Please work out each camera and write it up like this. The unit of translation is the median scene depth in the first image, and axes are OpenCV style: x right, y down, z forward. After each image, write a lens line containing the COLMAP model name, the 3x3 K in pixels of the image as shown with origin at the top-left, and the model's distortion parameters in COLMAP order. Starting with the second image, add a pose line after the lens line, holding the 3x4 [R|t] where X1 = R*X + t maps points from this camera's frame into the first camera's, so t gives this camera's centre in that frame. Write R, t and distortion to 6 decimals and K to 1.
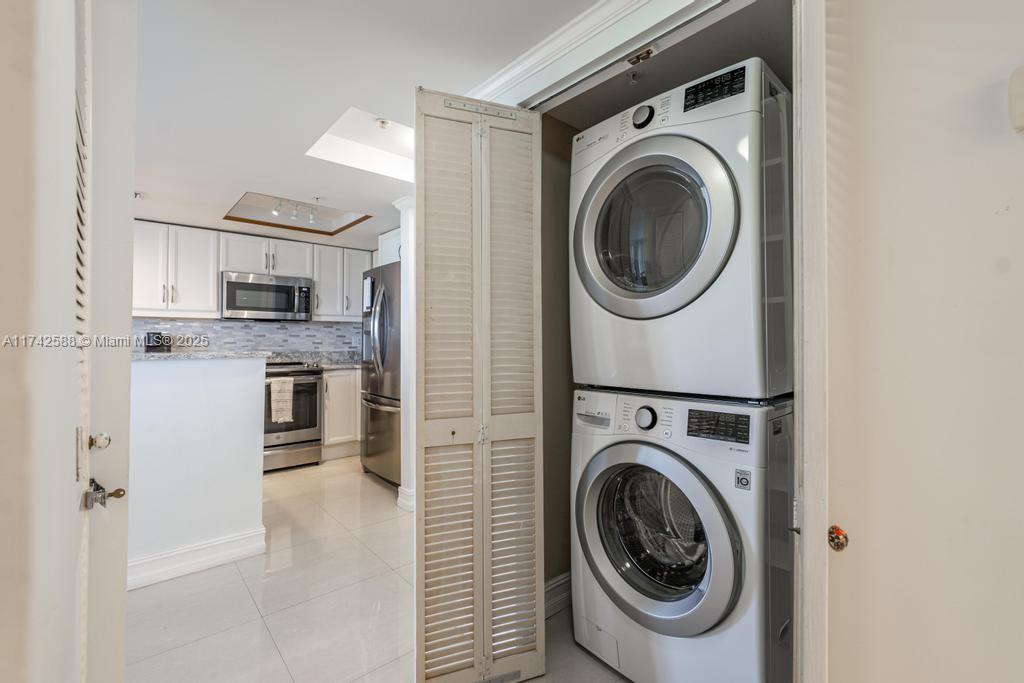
lens RADIAL K [[465.9, 0, 508.7], [0, 465.9, 338.2], [0, 0, 1]] dist [-0.000264, -0.000120]
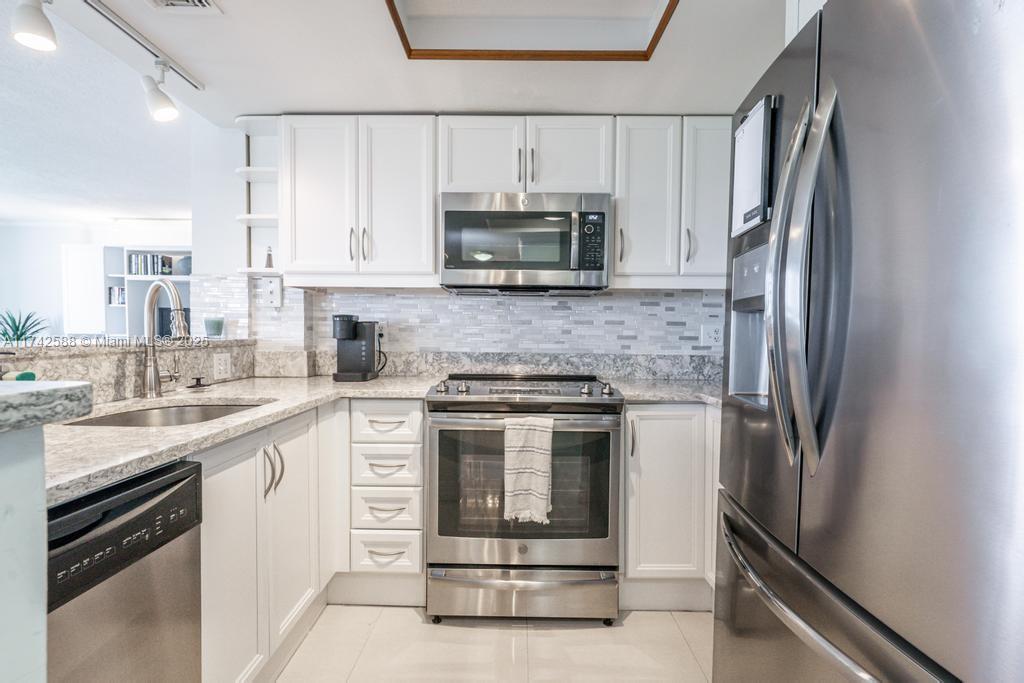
lens RADIAL K [[479.3, 0, 512.0], [0, 479.3, 341.5], [0, 0, 1]] dist [0.000956, -0.000119]
pose [[0.757876, 0.020538, -0.652076, -0.193522], [-0.007749, 0.999717, 0.022481, 0.005121], [0.652353, -0.011985, 0.757820, 0.598730]]
